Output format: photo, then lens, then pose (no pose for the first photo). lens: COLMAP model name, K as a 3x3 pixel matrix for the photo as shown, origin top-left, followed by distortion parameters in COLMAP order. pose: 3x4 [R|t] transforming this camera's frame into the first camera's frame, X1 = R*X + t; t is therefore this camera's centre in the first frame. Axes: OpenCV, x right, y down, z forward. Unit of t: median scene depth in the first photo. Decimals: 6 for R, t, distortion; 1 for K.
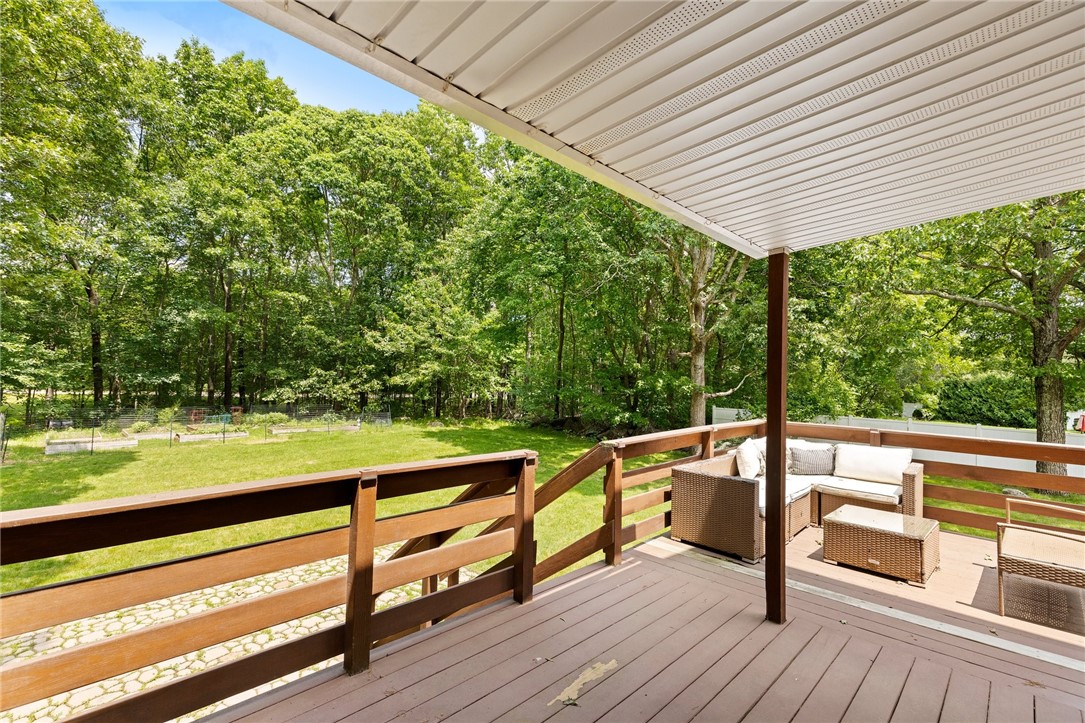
lens RADIAL K [[485.0, 0, 542.5], [0, 485.0, 361.5], [0, 0, 1]] dist [0.009941, -0.000142]
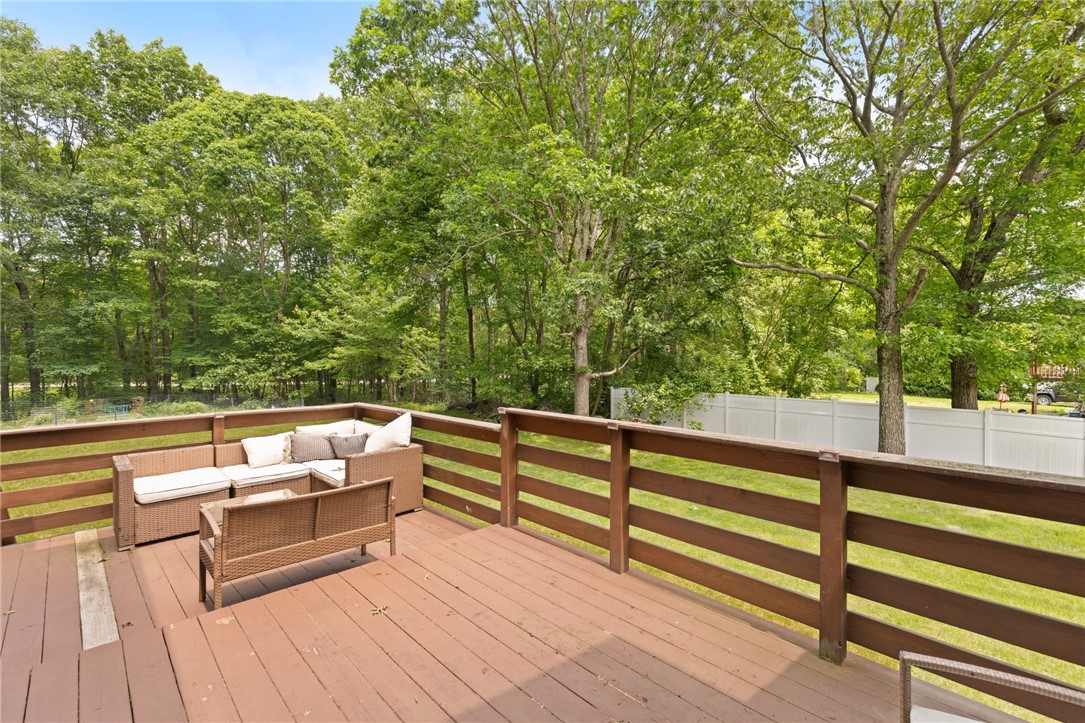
lens RADIAL K [[485.0, 0, 542.5], [0, 485.0, 361.5], [0, 0, 1]] dist [0.009941, -0.000142]
pose [[0.999487, -0.023076, -0.022196, 0.196055], [0.023883, 0.999037, 0.036793, 0.002031], [0.021326, -0.037305, 0.999076, 0.006582]]
